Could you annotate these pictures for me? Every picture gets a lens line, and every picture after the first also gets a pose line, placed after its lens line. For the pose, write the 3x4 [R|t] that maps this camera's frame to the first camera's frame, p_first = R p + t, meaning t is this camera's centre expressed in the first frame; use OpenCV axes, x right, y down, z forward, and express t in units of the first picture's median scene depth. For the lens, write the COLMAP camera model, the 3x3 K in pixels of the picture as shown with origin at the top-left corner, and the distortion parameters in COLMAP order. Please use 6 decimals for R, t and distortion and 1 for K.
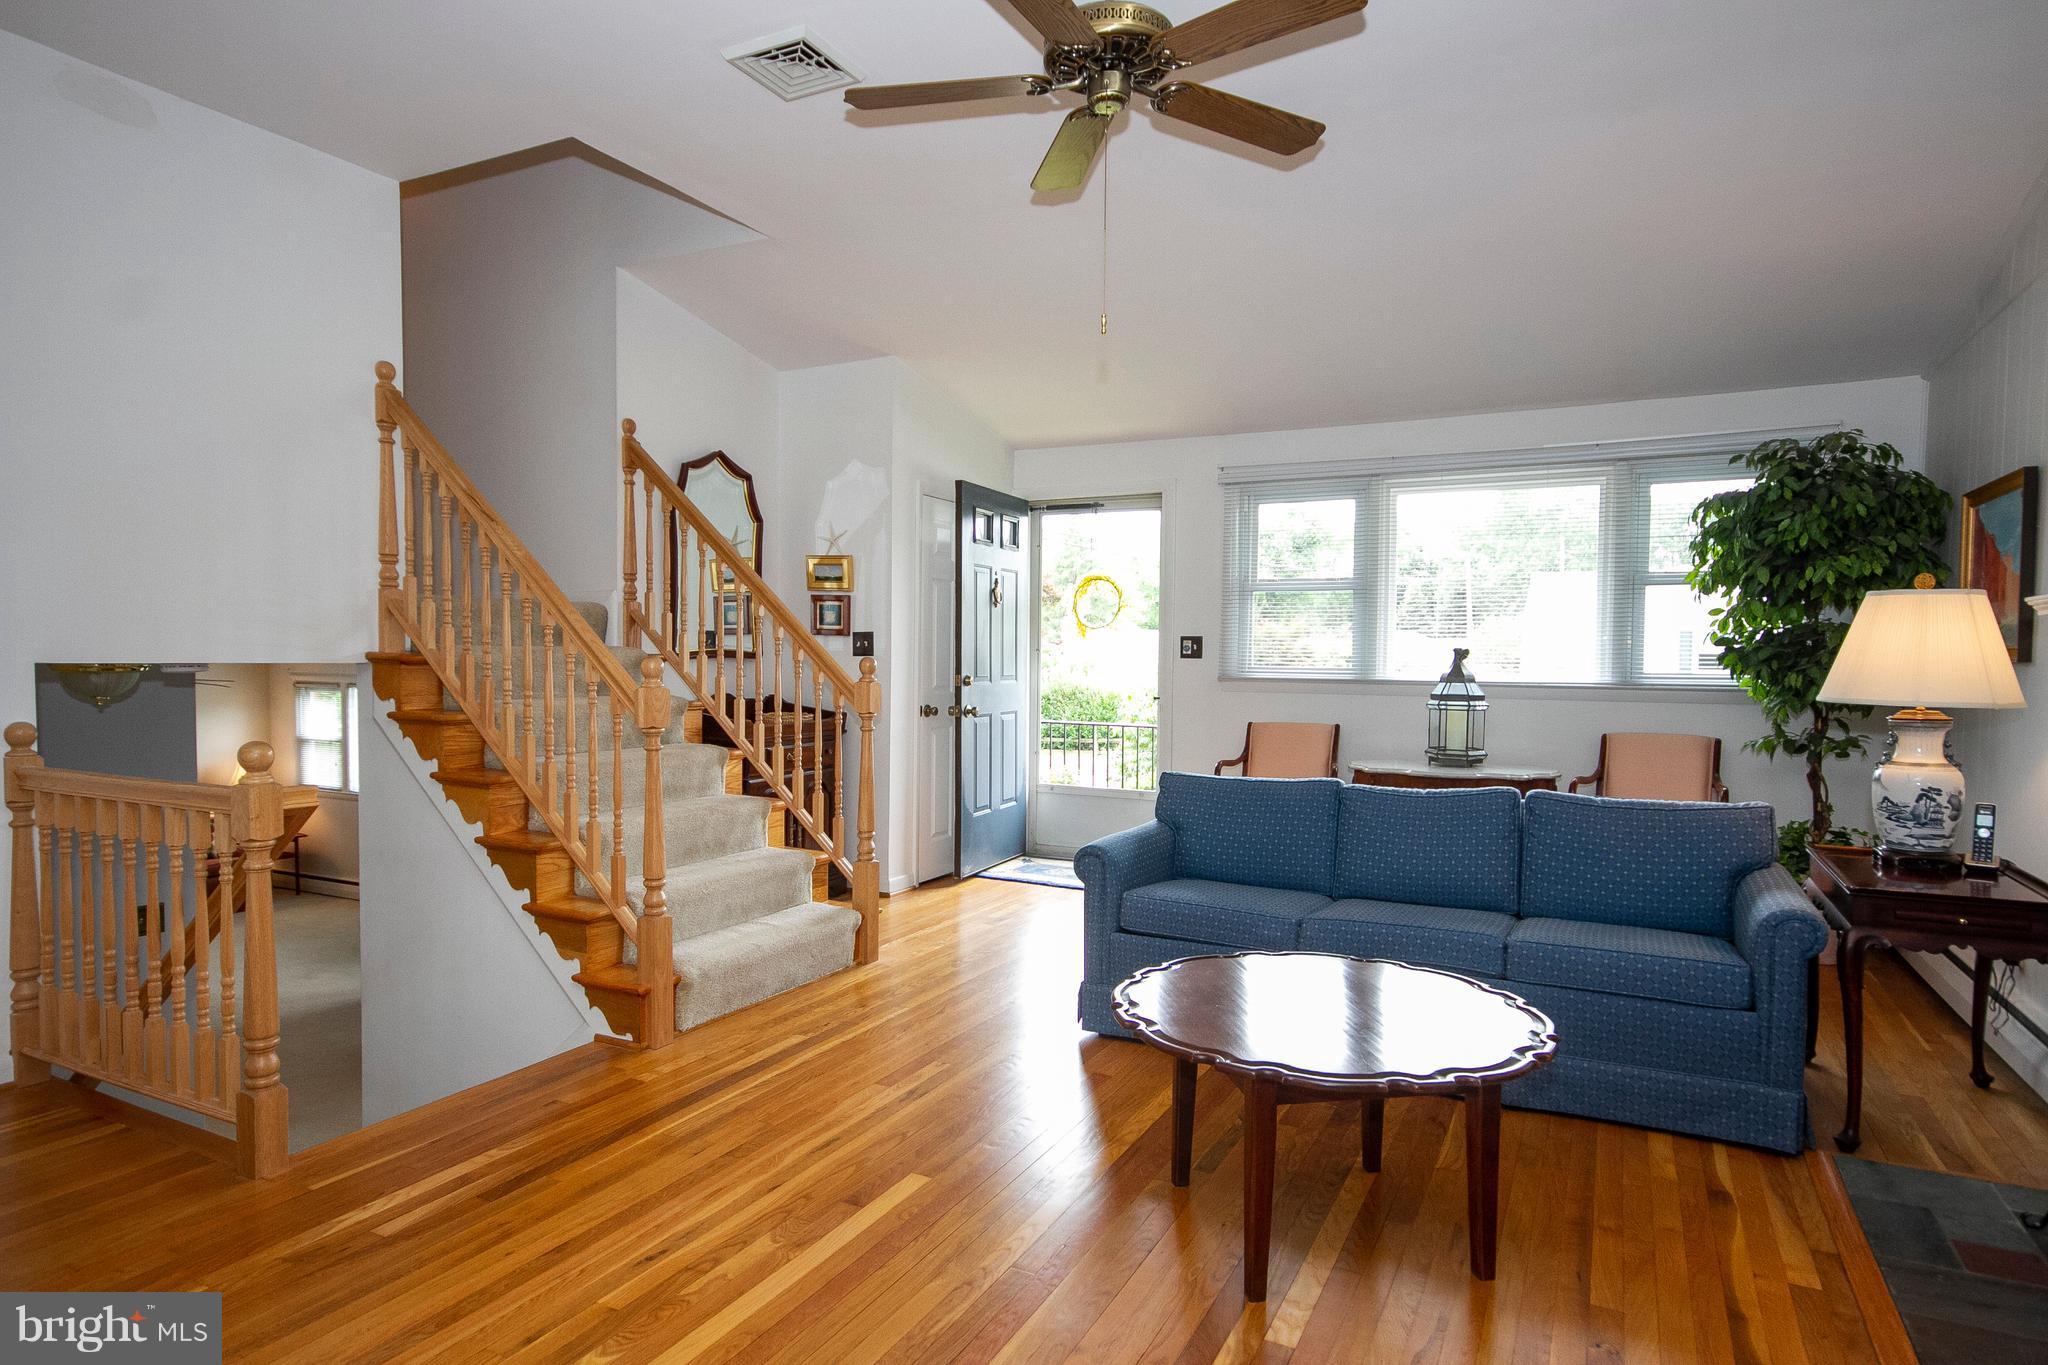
lens RADIAL K [[1139.8, 0, 1030.3], [0, 1139.8, 687.7], [0, 0, 1]] dist [0.012766, -0.000359]
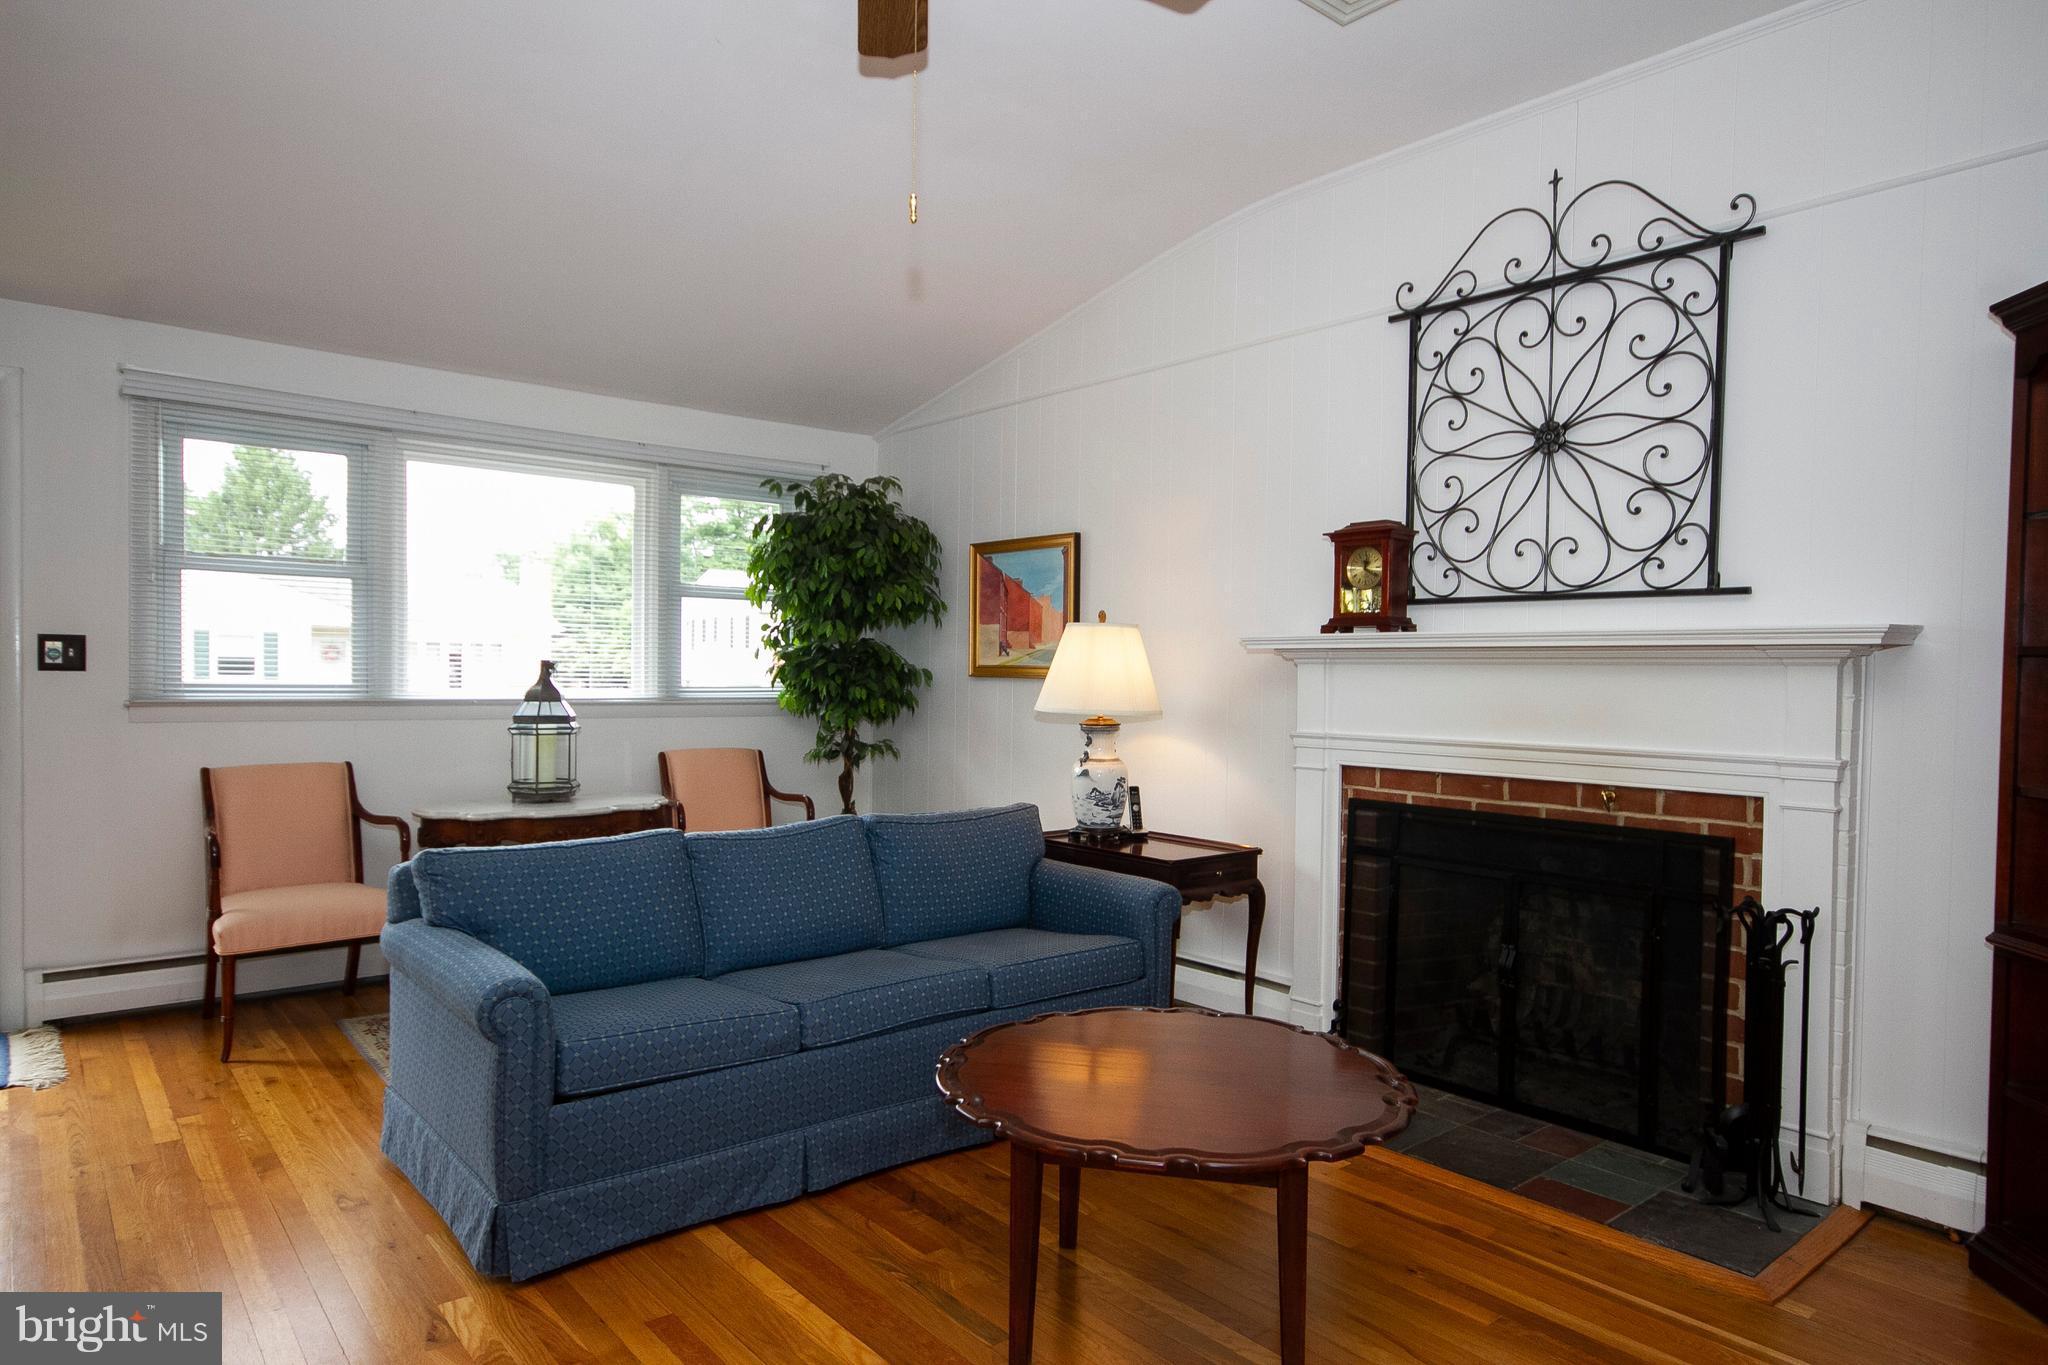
lens RADIAL K [[1216.3, 0, 1024.0], [0, 1216.3, 682.5], [0, 0, 1]] dist [0.007339, 0.000797]
pose [[0.402111, -0.010066, 0.915536, -0.303024], [0.017244, 0.999845, 0.003419, -0.015318], [-0.915428, 0.014413, 0.402223, 0.322216]]
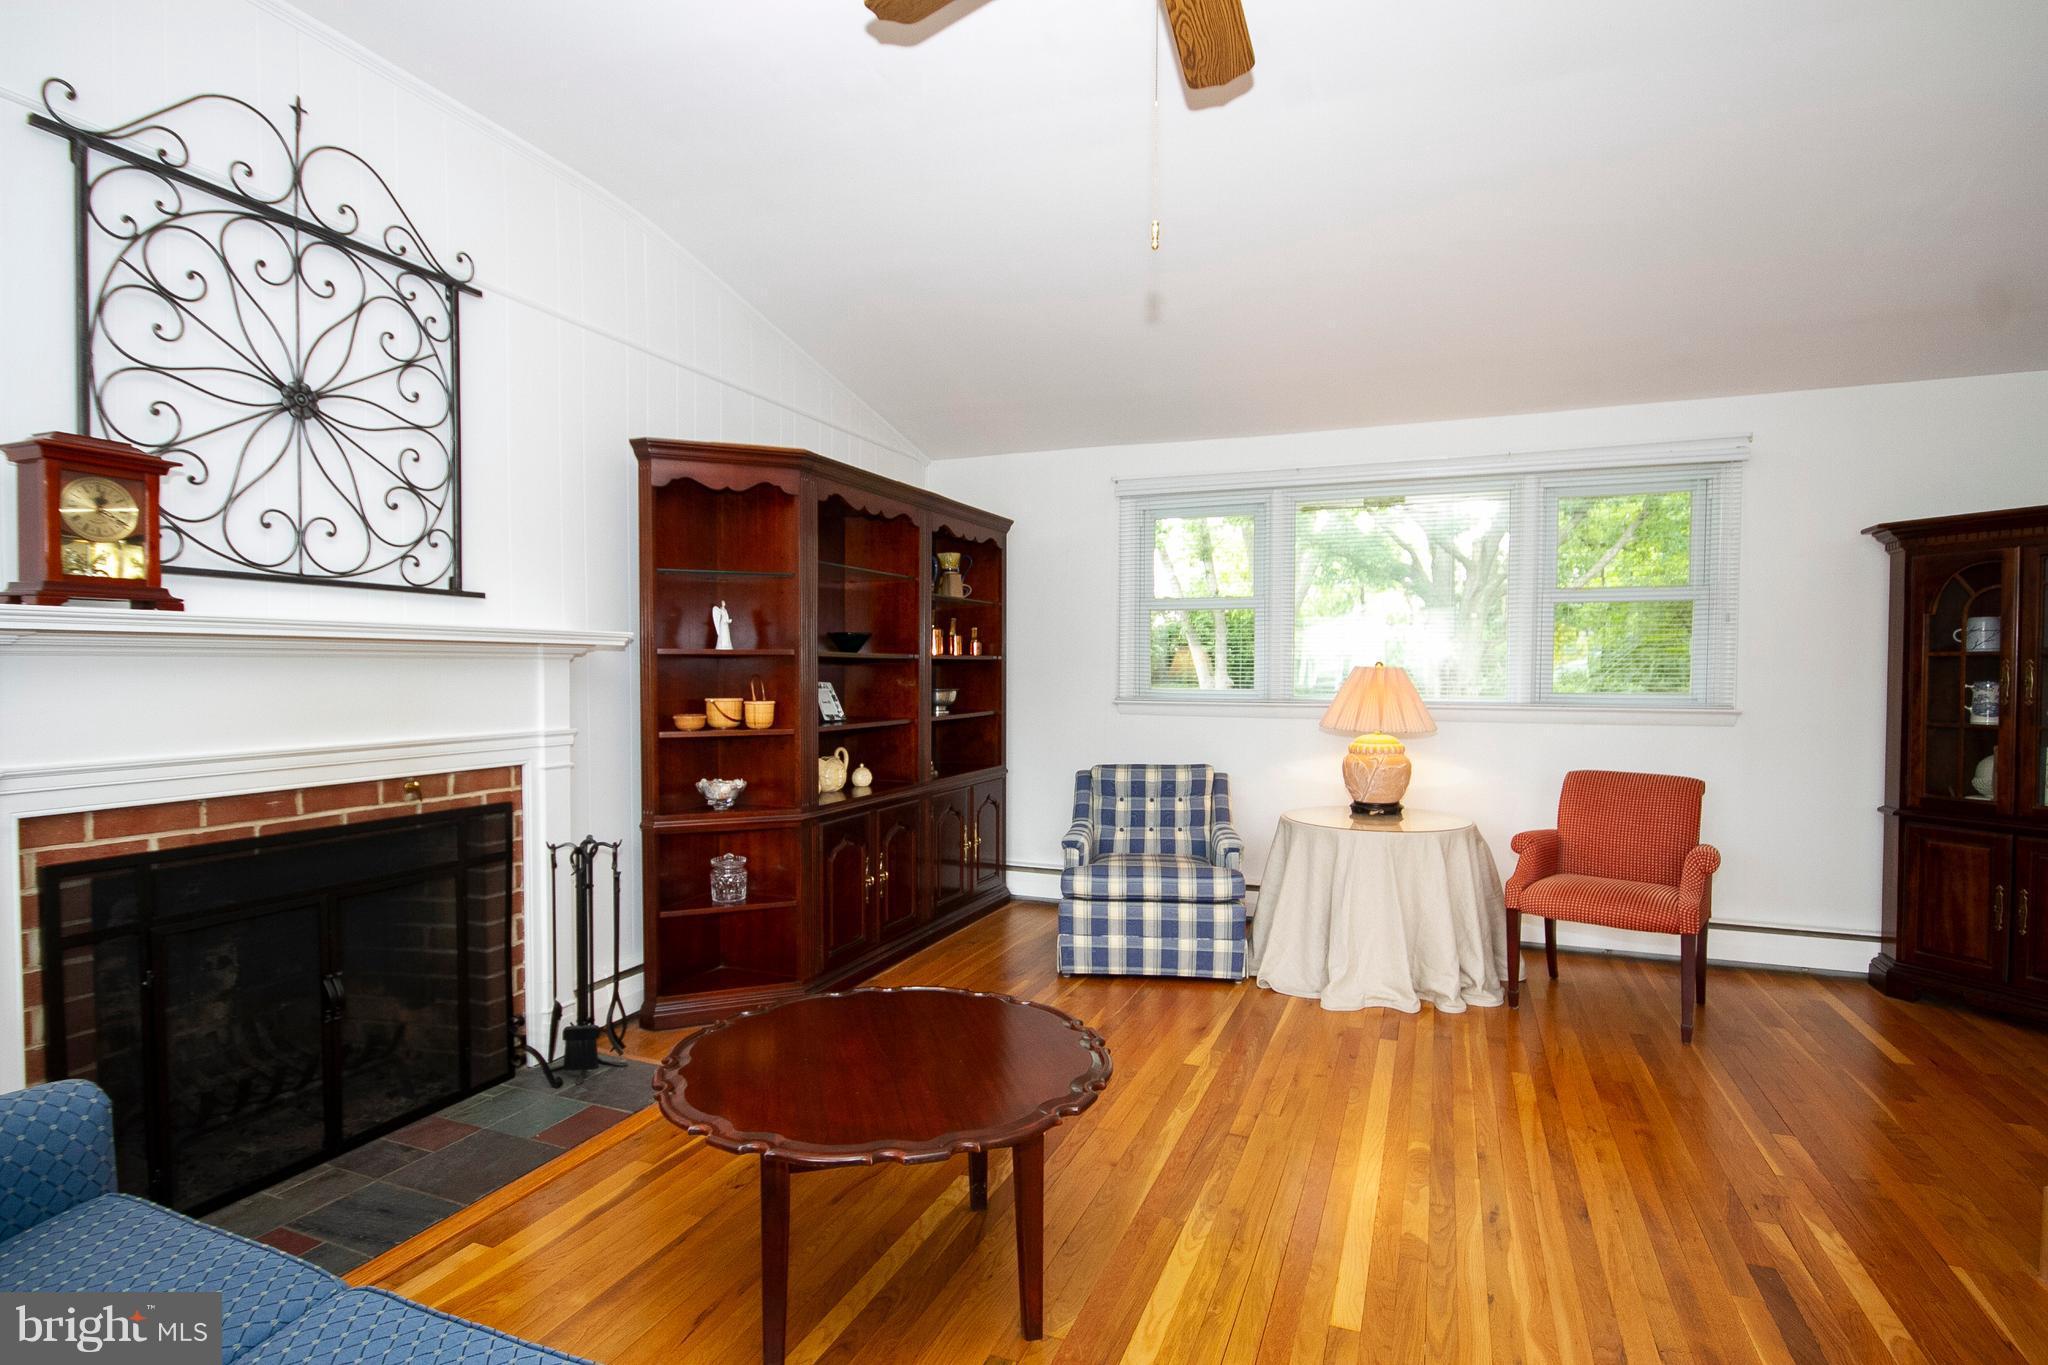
lens RADIAL K [[1056.0, 0, 1034.0], [0, 1056.0, 691.6], [0, 0, 1]] dist [-0.002091, -0.000225]
pose [[-0.995996, -0.010340, -0.088796, 0.100130], [-0.015129, 0.998457, 0.053426, -0.033170], [0.088106, 0.054556, -0.994616, 0.854452]]
